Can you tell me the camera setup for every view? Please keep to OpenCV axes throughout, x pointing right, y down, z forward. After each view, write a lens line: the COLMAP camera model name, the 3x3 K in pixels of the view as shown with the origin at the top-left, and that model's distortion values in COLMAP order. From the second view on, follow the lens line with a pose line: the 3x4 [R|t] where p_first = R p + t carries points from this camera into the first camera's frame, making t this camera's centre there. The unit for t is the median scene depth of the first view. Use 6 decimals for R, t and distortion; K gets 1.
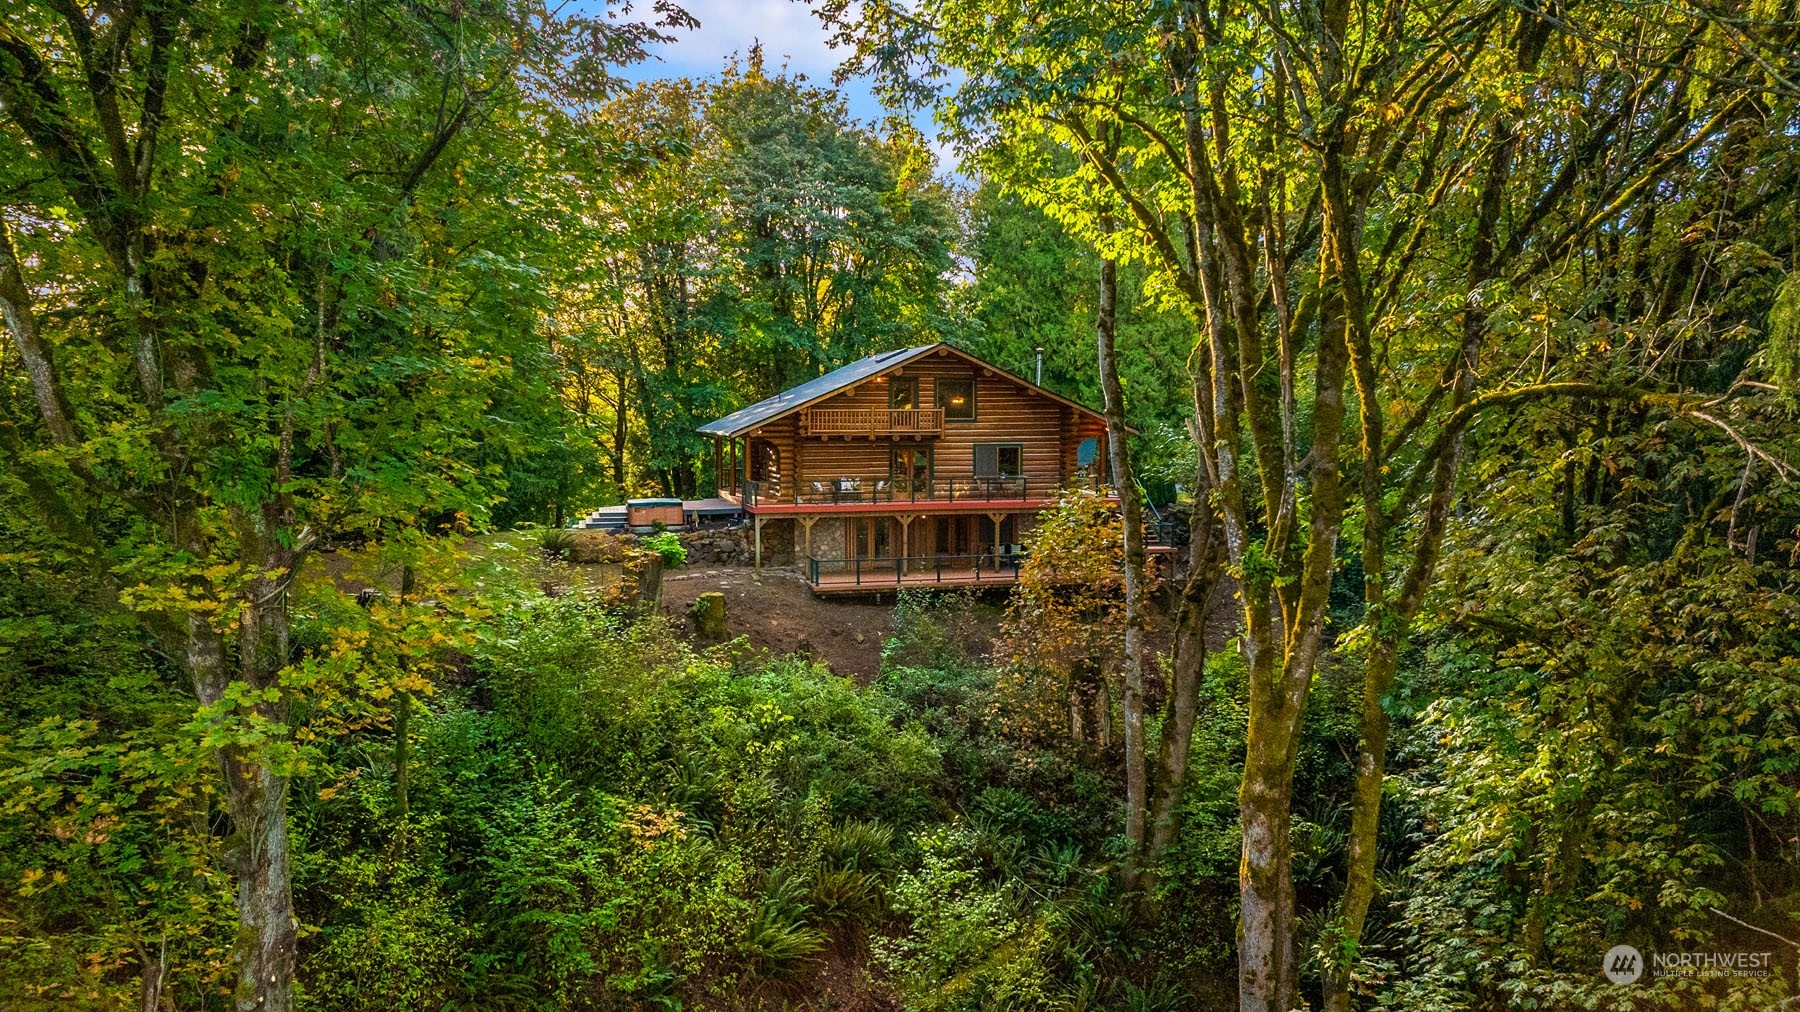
lens RADIAL K [[1232.1, 0, 900.0], [0, 1232.1, 506.0], [0, 0, 1]] dist [-0.000266, -0.000112]
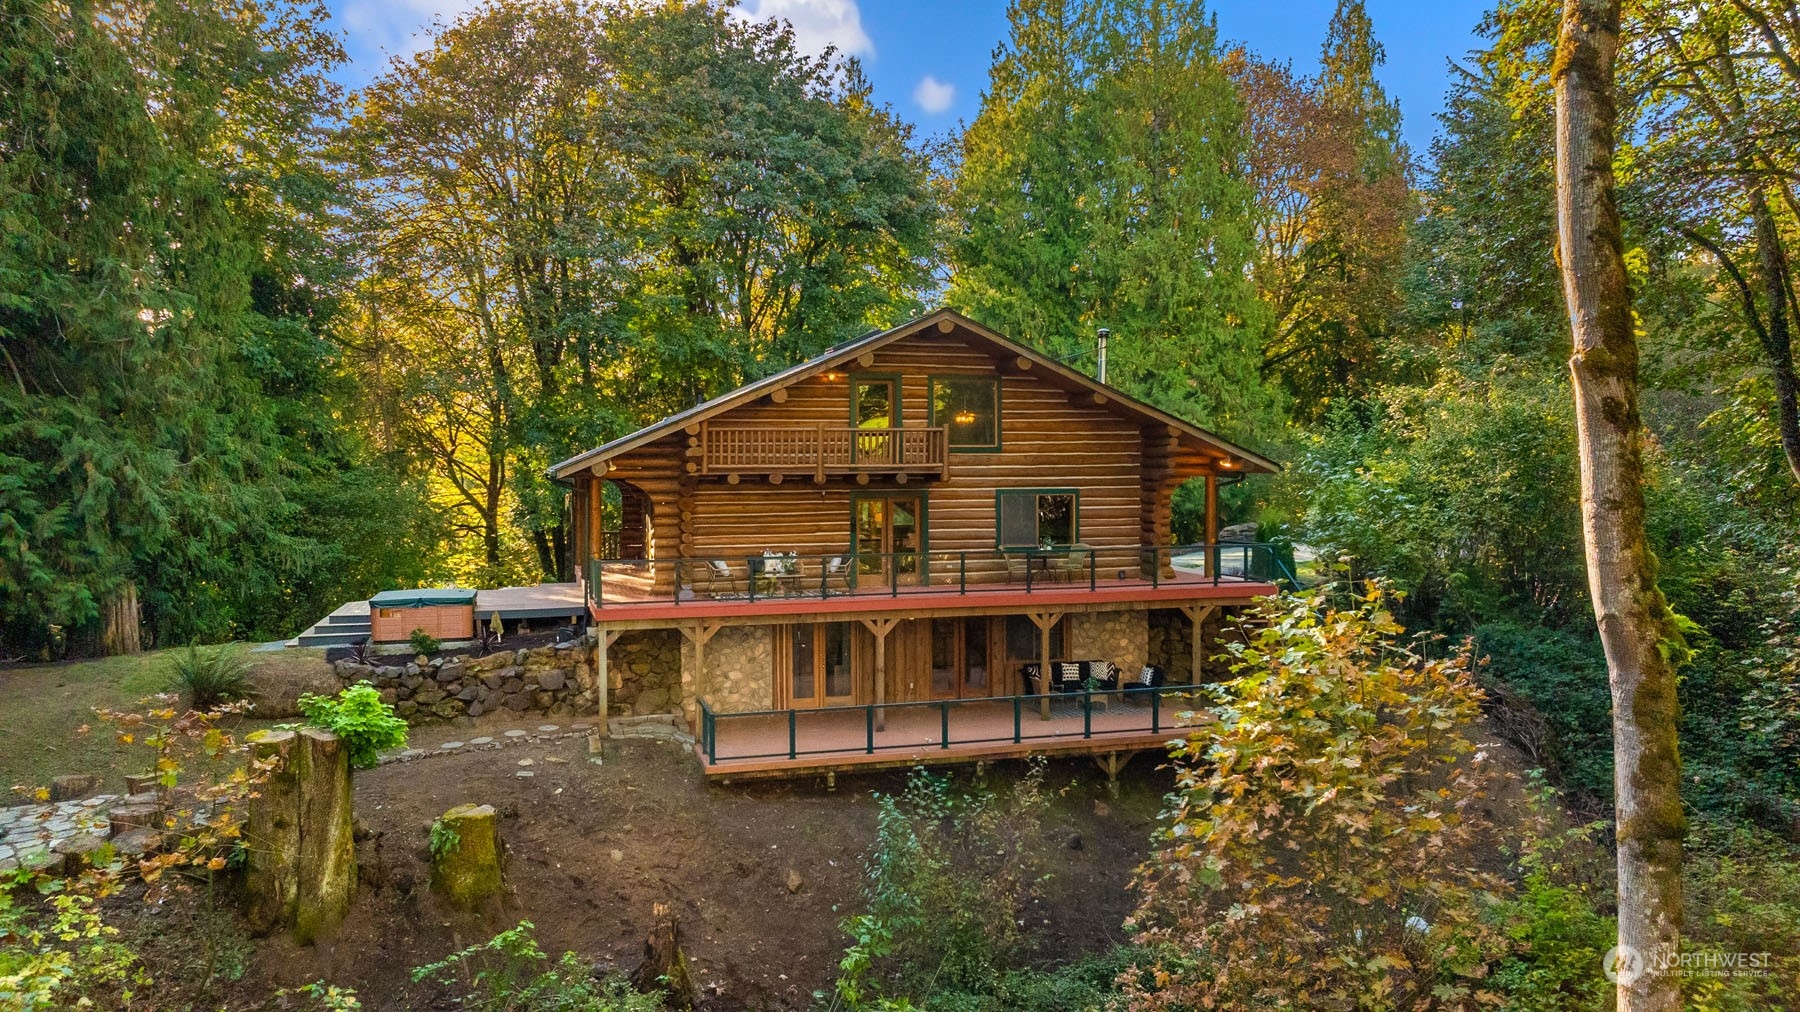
lens RADIAL K [[1259.7, 0, 900.0], [0, 1259.7, 506.0], [0, 0, 1]] dist [-0.004031, -0.000747]
pose [[0.999516, -0.004492, 0.030789, -0.003934], [0.005821, 0.999050, -0.043199, -0.017843], [-0.030566, 0.043357, 0.998592, 0.424064]]
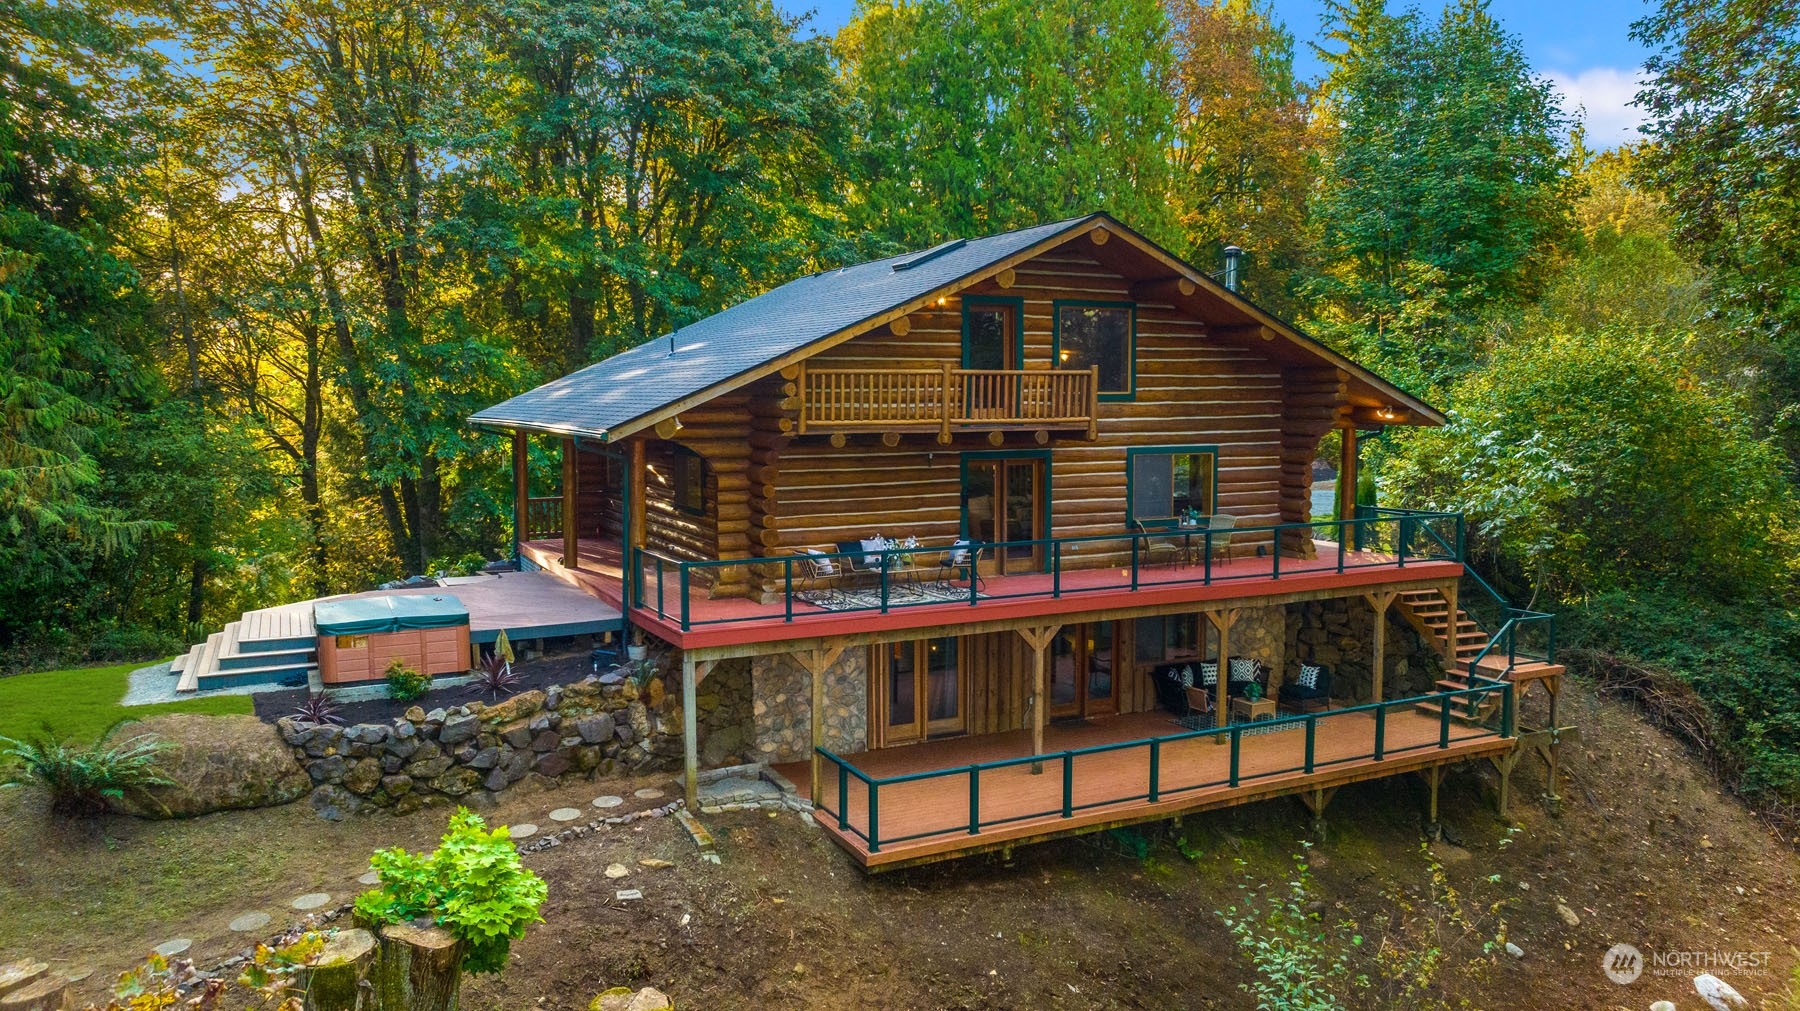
lens RADIAL K [[1259.7, 0, 900.0], [0, 1259.7, 505.5], [0, 0, 1]] dist [-0.004031, -0.000747]
pose [[0.978578, -0.019662, 0.204935, -0.122082], [0.016937, 0.999743, 0.015042, -0.038647], [-0.205178, -0.011249, 0.978660, 0.578145]]
